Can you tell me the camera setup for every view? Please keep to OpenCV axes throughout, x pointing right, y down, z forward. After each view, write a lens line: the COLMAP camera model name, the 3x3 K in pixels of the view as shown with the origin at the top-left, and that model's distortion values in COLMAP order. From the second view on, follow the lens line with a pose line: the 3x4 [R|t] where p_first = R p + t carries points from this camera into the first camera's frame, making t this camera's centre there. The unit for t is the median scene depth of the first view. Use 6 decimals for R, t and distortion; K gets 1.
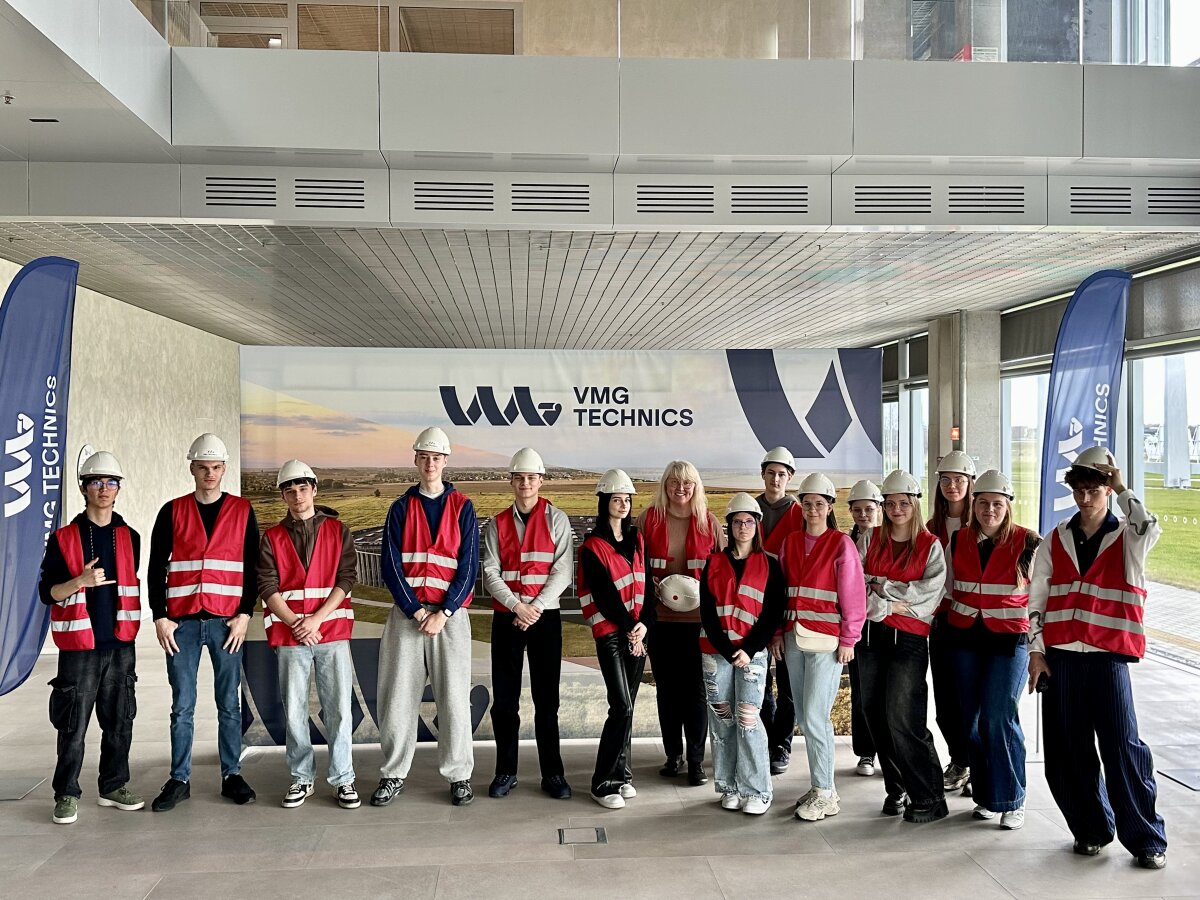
lens RADIAL K [[1188.7, 0, 602.6], [0, 1188.7, 450.3], [0, 0, 1]] dist [0.119975, 0.000000]
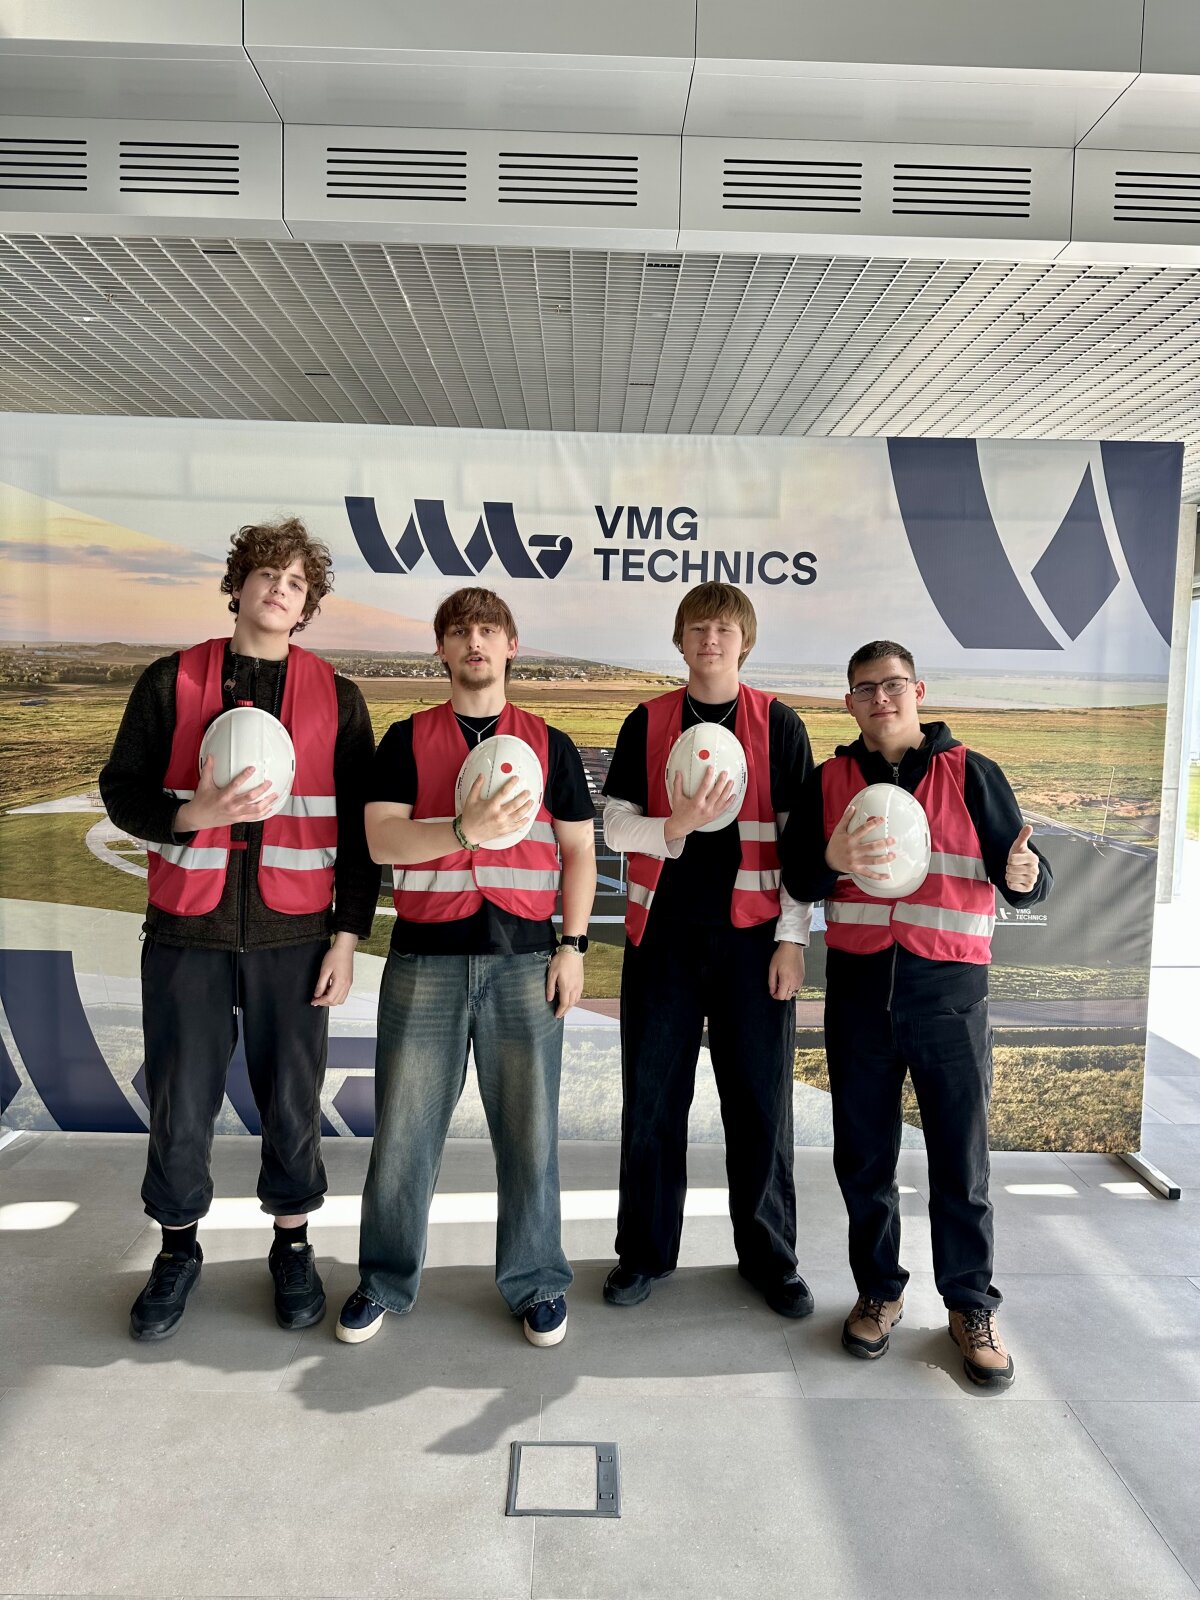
lens RADIAL K [[1119.9, 0, 600.6], [0, 1119.9, 800.2], [0, 0, 1]] dist [0.036568, -0.000432]
pose [[0.998314, 0.029772, -0.049827, 0.007166], [-0.026171, 0.997103, 0.071424, 0.042755], [0.051810, -0.070000, 0.996201, 0.486727]]
